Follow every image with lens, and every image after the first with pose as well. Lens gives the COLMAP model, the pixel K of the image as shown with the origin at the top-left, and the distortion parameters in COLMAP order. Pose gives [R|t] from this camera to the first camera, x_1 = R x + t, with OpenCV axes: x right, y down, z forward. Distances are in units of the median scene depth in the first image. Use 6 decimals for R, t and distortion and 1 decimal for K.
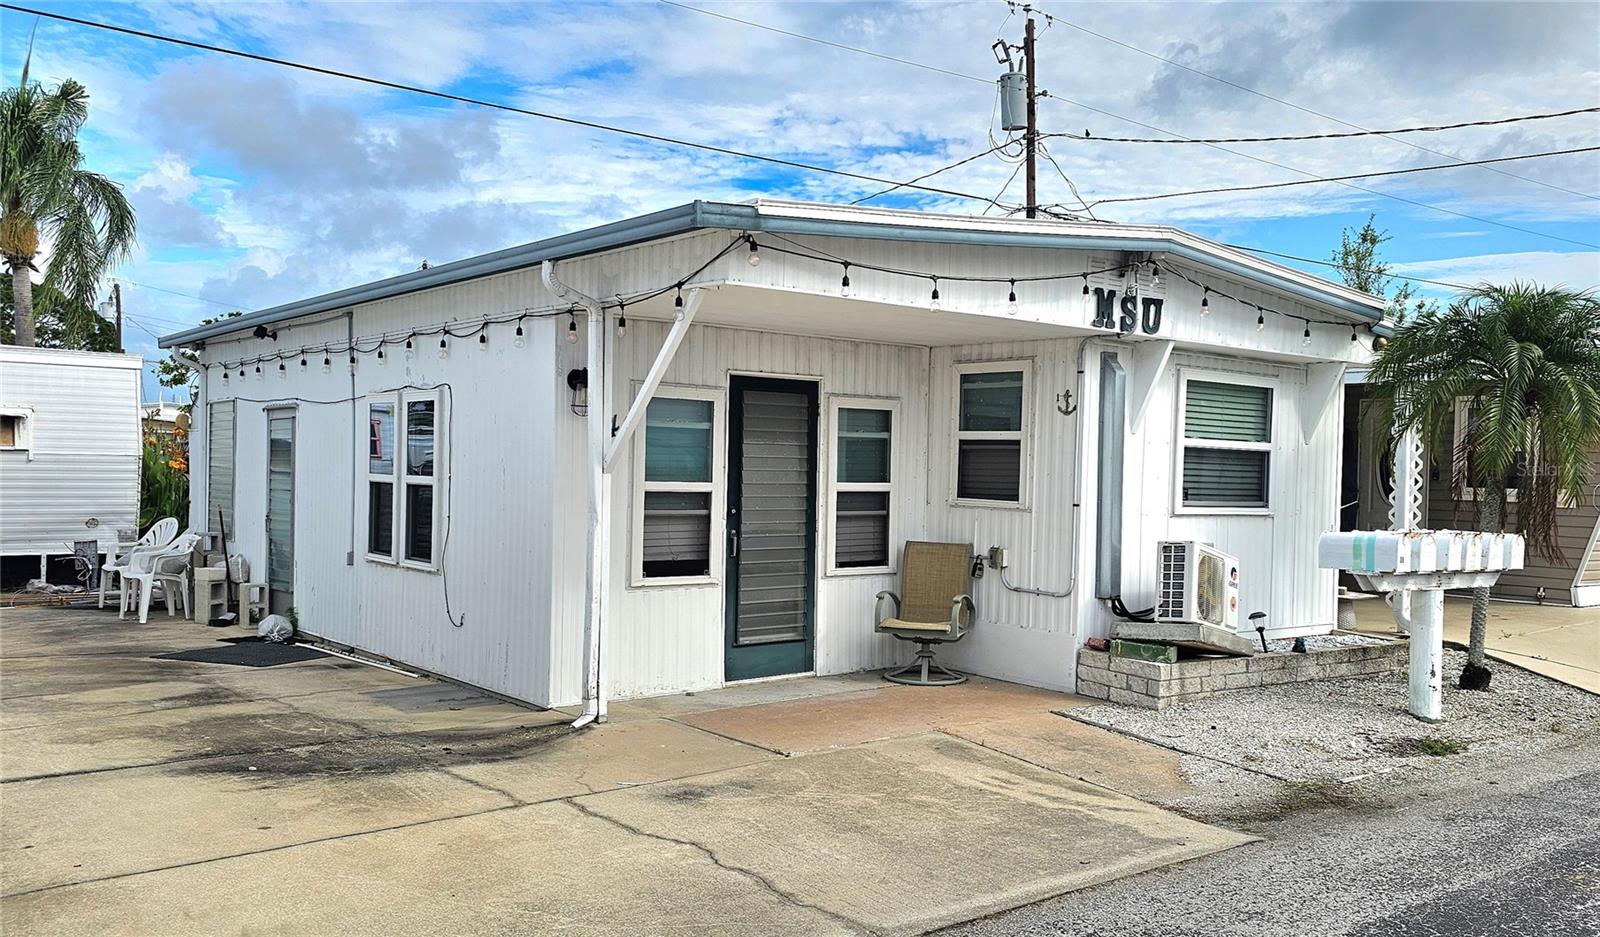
lens RADIAL K [[1278.1, 0, 800.0], [0, 1278.1, 468.5], [0, 0, 1]] dist [0.091389, -0.105840]
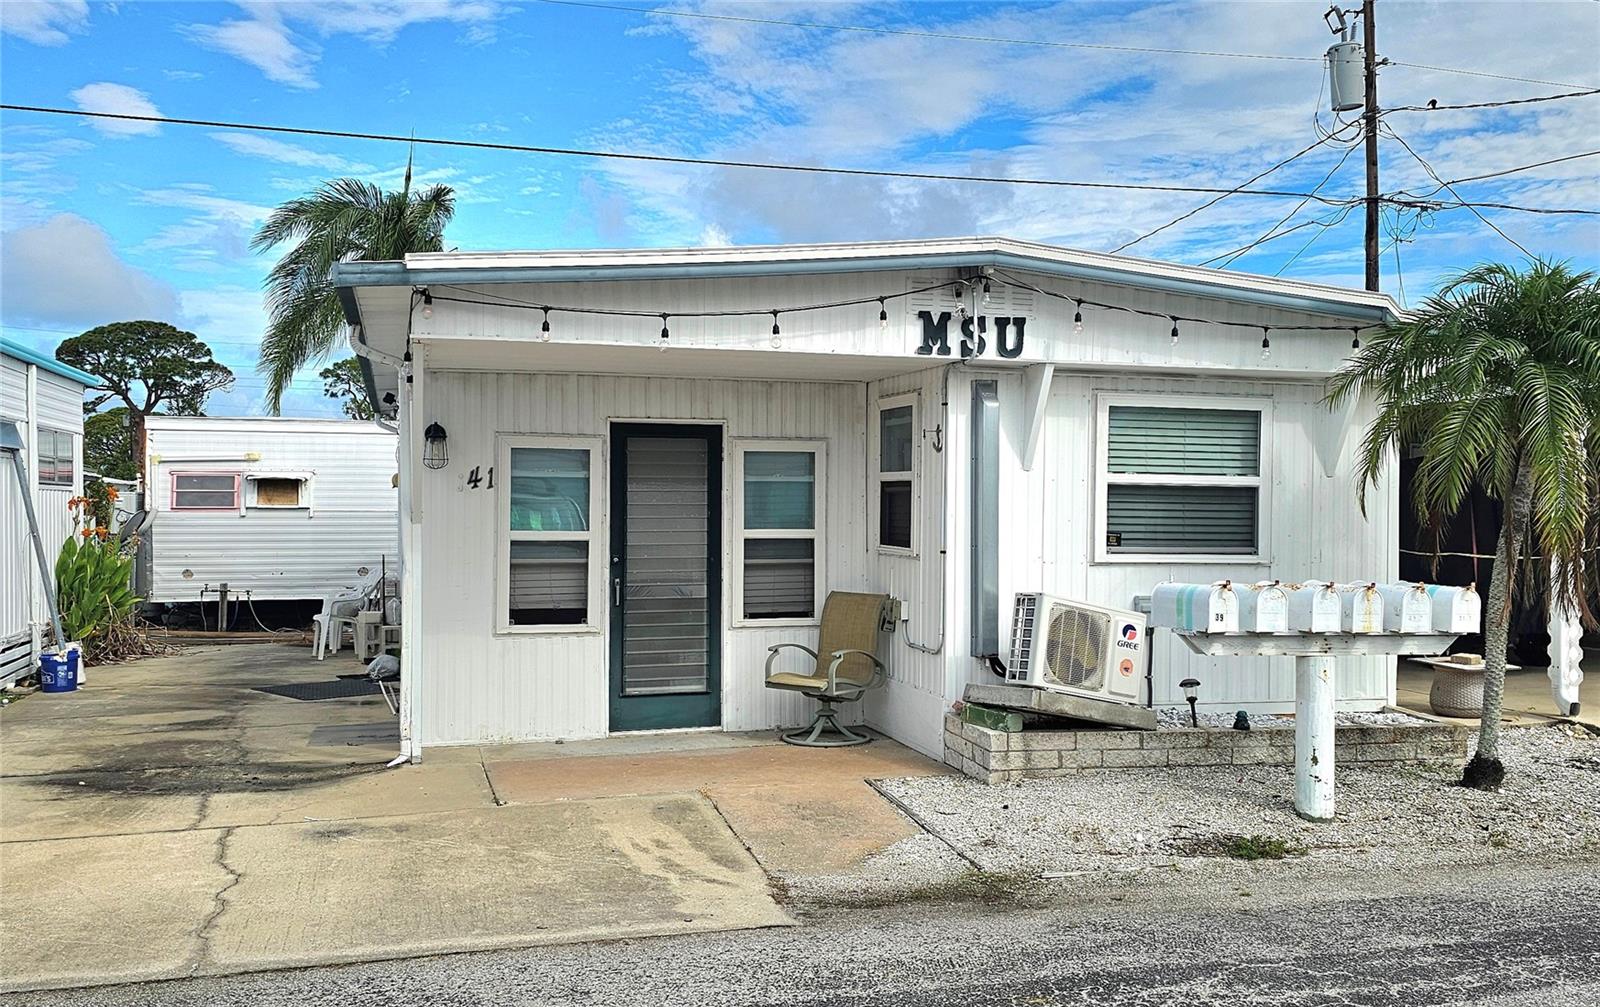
lens RADIAL K [[1354.6, 0, 803.0], [0, 1354.6, 490.6], [0, 0, 1]] dist [0.071368, -0.069657]
pose [[0.921558, -0.021057, -0.387669, 0.485850], [0.013745, 0.999672, -0.021625, 0.004623], [0.387997, 0.014600, 0.921545, 0.086569]]
